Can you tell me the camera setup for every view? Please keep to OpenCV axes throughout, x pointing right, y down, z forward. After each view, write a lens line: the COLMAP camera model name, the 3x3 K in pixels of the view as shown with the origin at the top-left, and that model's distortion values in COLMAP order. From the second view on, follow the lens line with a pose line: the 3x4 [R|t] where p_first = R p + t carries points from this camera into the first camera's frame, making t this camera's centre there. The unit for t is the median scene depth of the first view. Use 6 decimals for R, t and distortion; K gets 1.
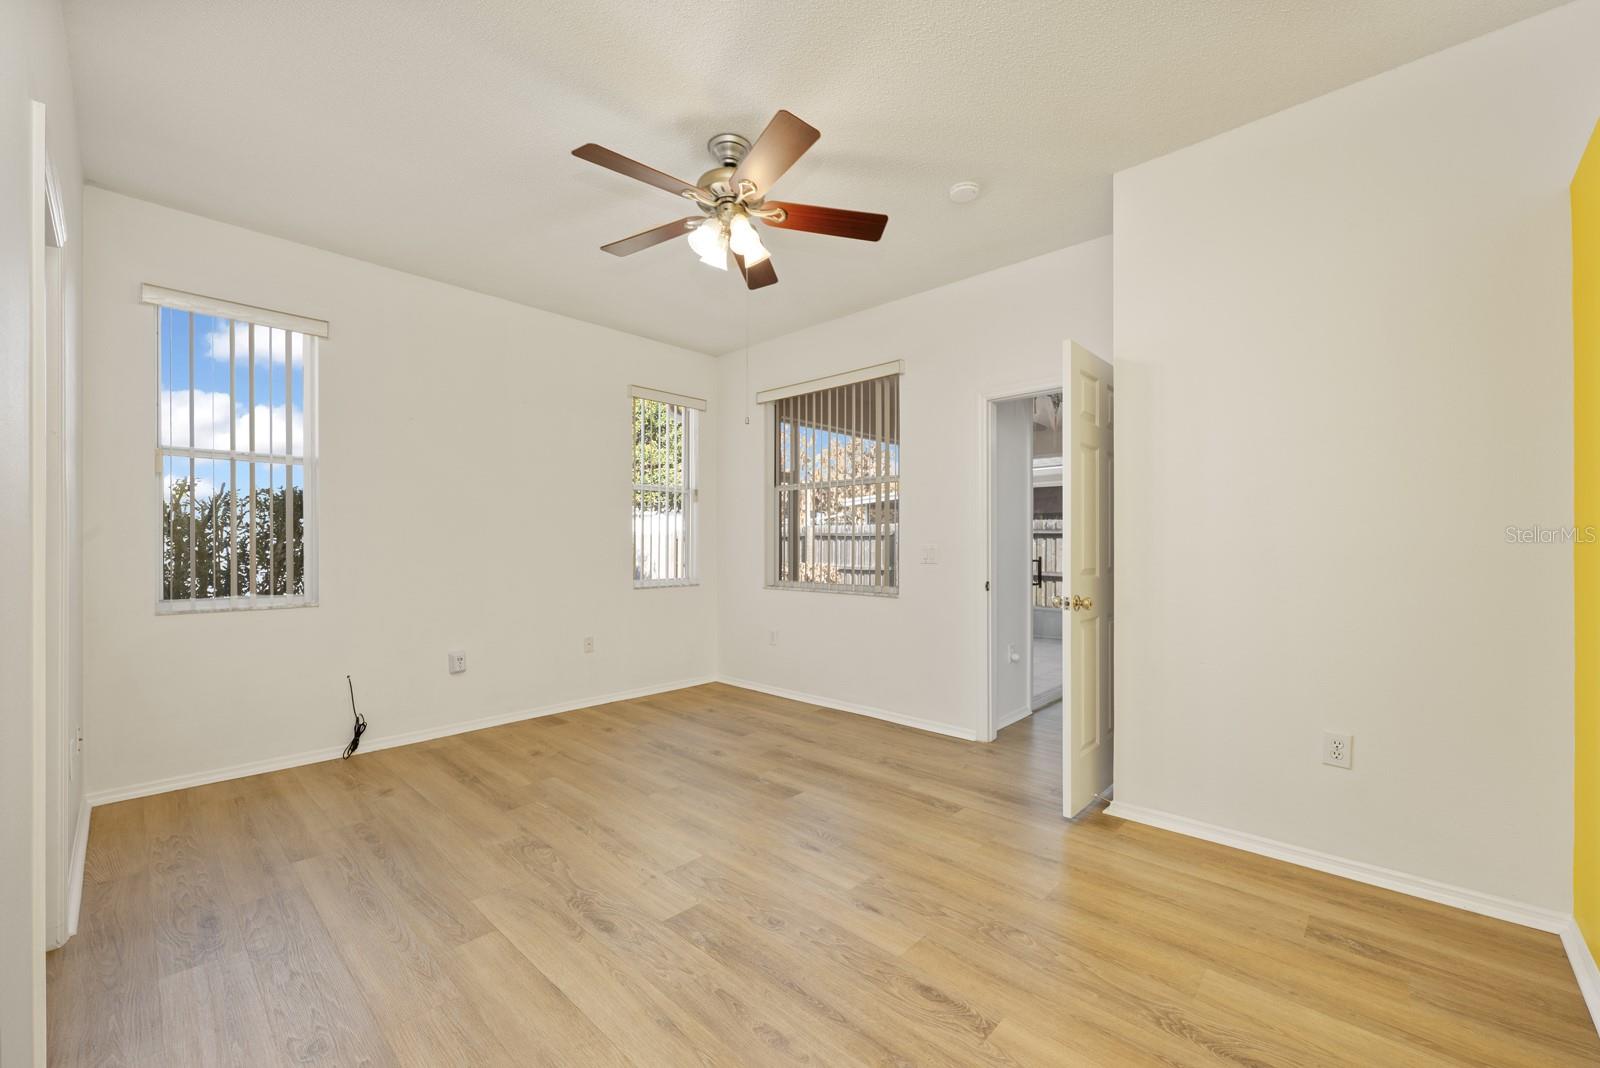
lens RADIAL K [[641.2, 0, 799.7], [0, 641.2, 541.3], [0, 0, 1]] dist [0.000046, 0.000064]
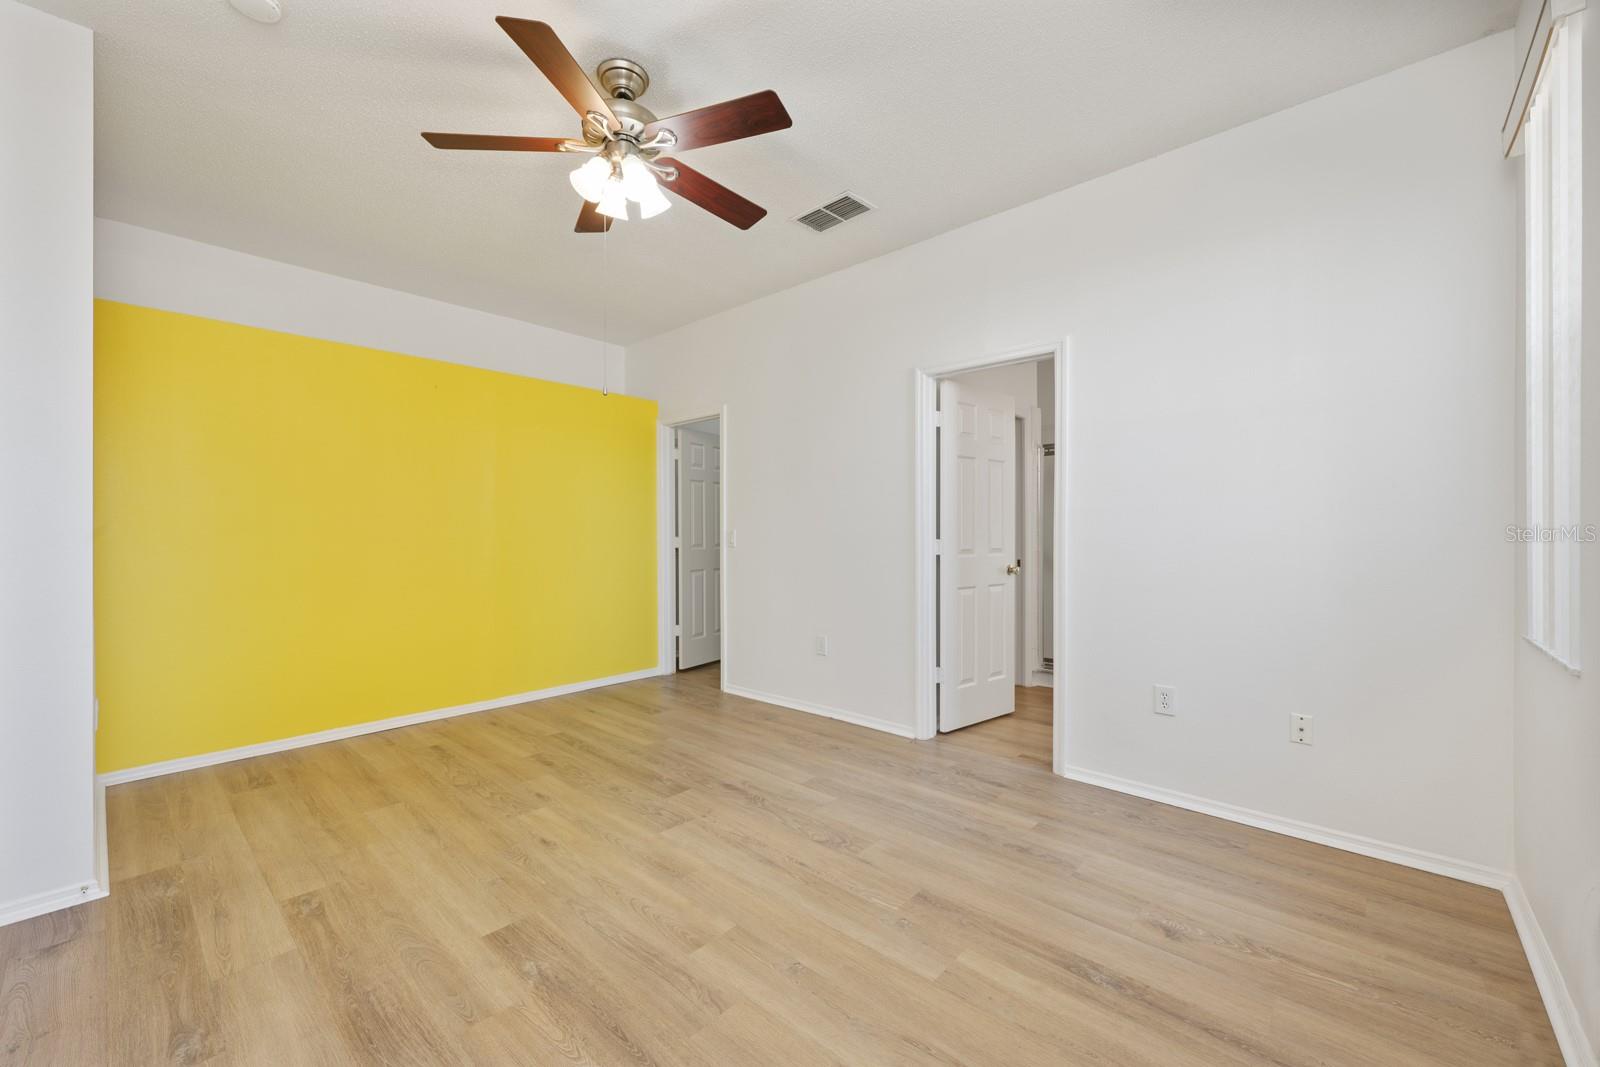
lens RADIAL K [[641.2, 0, 800.0], [0, 641.2, 535.6], [0, 0, 1]] dist [0.000046, 0.000064]
pose [[-0.999779, 0.002768, -0.020863, -0.326045], [0.002842, 0.999990, -0.003513, 0.015316], [0.020853, -0.003572, -0.999776, 1.861059]]
